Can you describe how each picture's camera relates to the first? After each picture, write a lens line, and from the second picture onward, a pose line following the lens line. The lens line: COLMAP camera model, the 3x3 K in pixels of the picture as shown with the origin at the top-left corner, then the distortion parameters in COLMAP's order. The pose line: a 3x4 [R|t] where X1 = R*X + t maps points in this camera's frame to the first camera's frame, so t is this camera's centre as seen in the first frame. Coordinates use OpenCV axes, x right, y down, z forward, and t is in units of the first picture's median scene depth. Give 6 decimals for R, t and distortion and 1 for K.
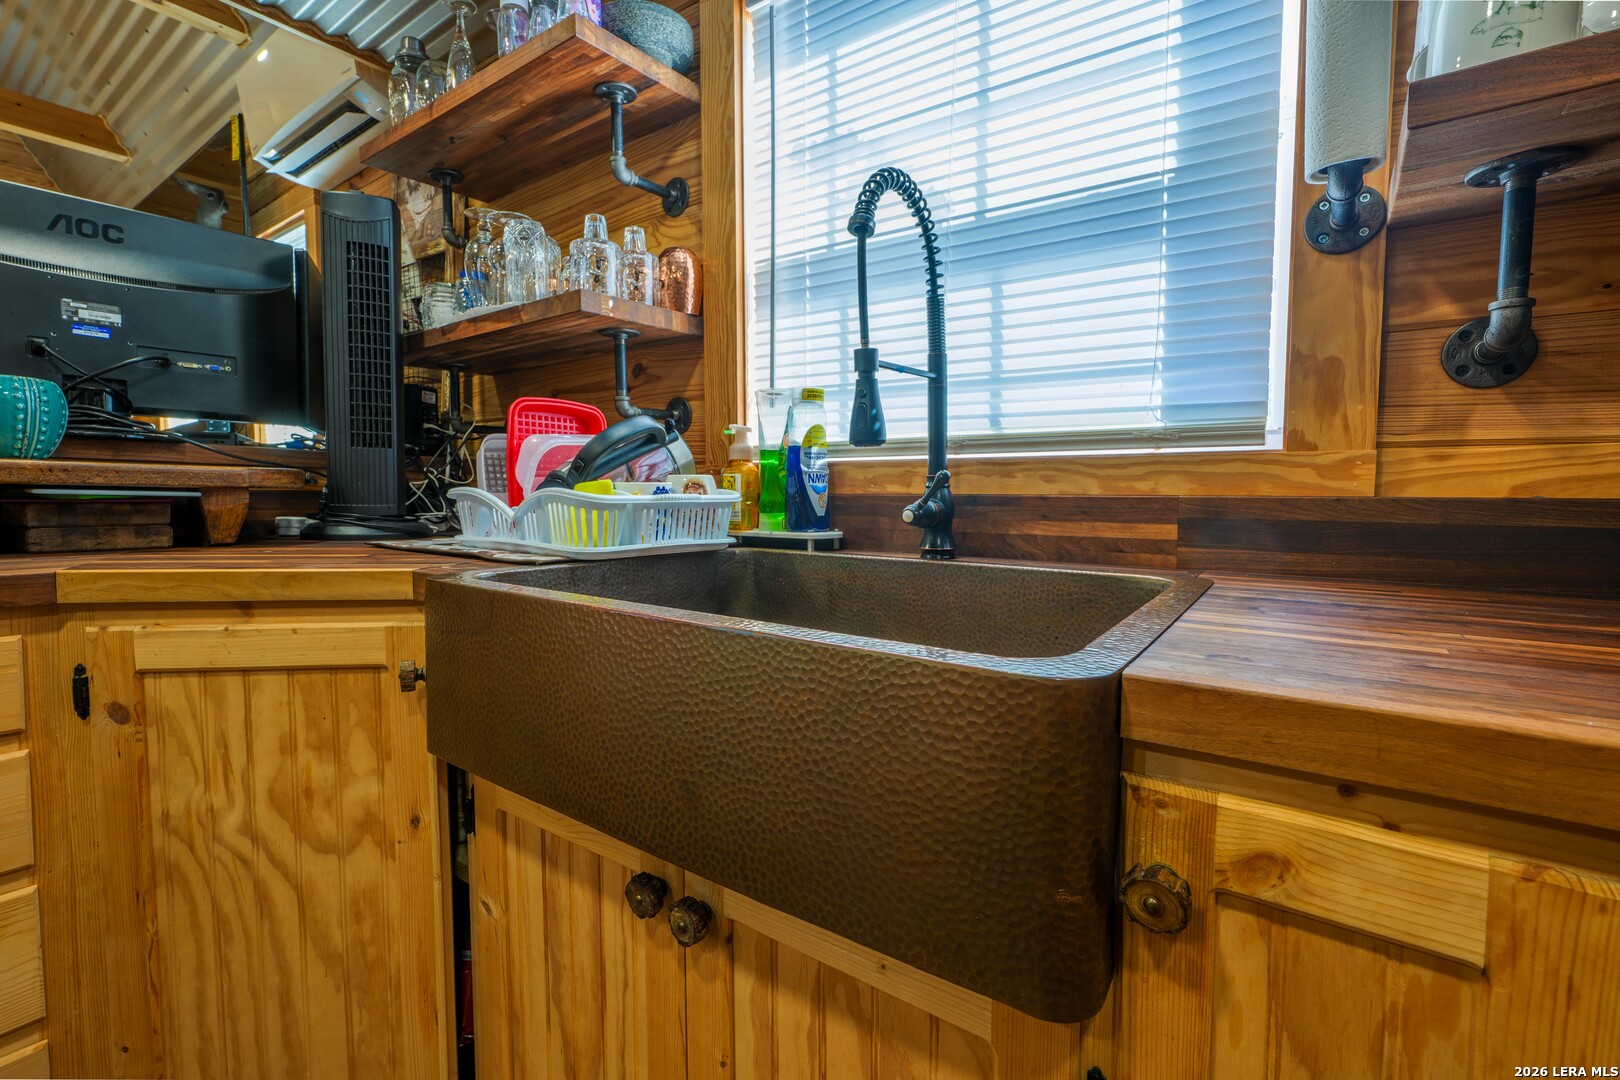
lens RADIAL K [[717.3, 0, 809.7], [0, 717.3, 531.8], [0, 0, 1]] dist [-0.004155, 0.000814]
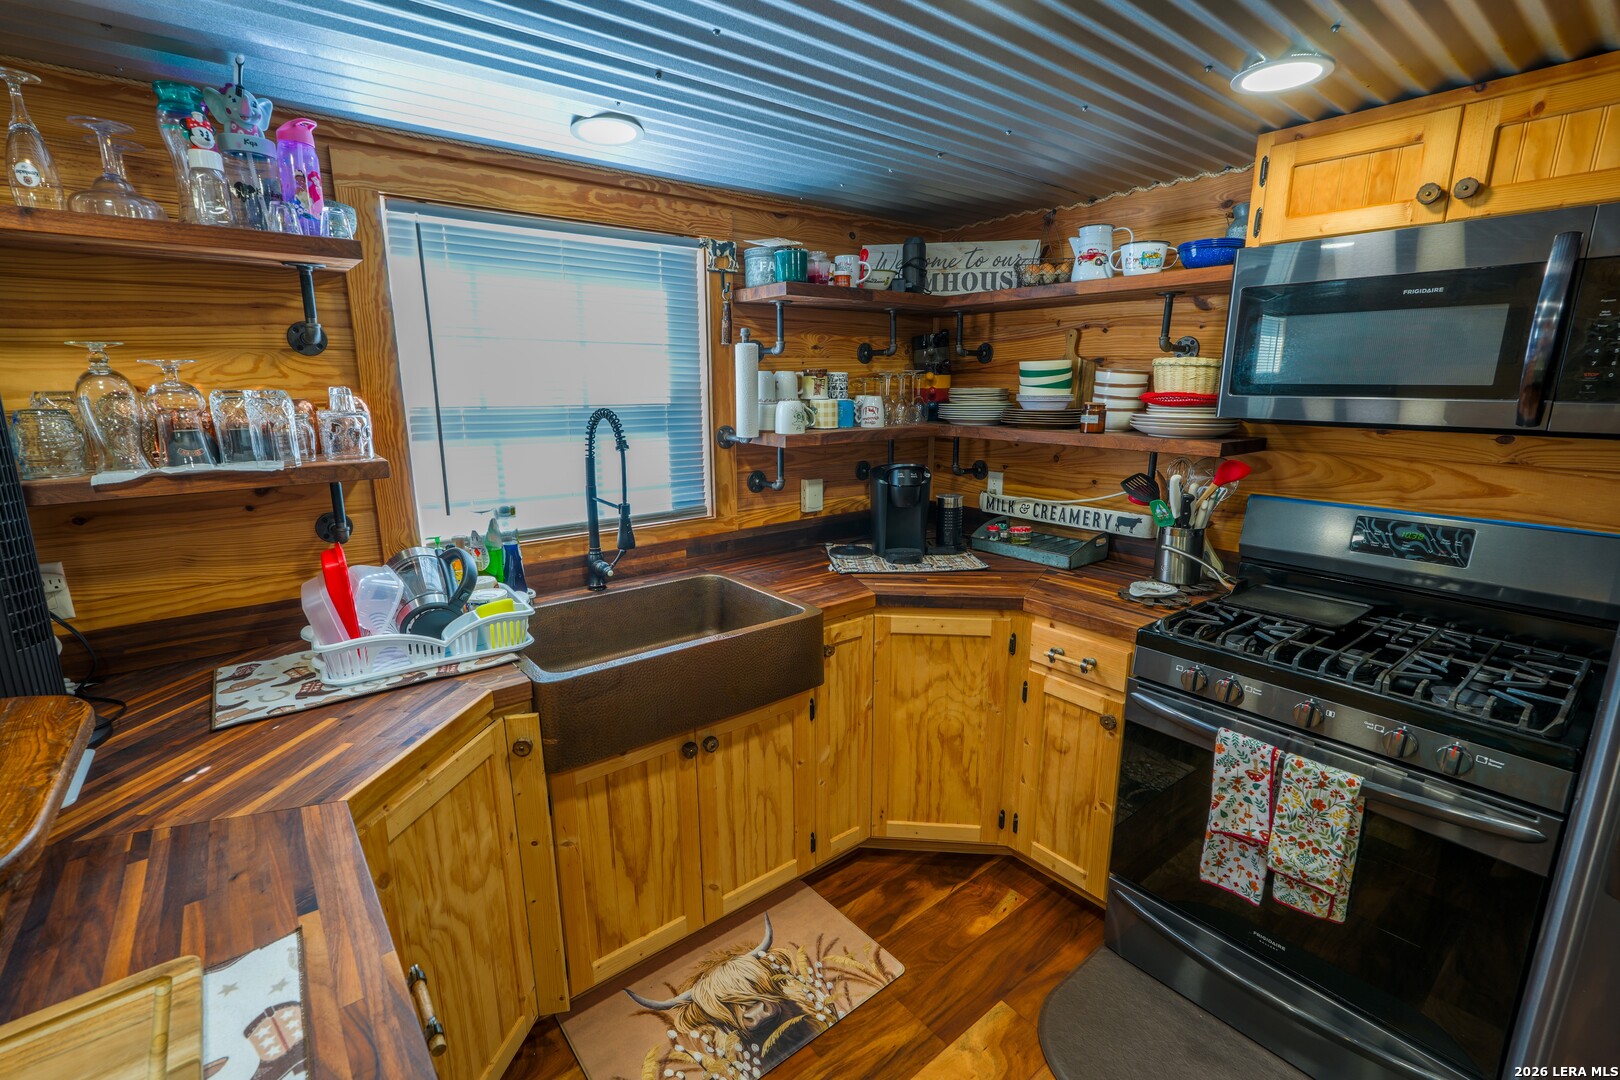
lens RADIAL K [[717.3, 0, 809.7], [0, 717.3, 531.8], [0, 0, 1]] dist [-0.004155, 0.000814]
pose [[0.270814, -0.202091, 0.941180, -1.811682], [0.064441, 0.979328, 0.191741, -0.555660], [-0.960472, 0.008724, 0.278238, -0.109046]]
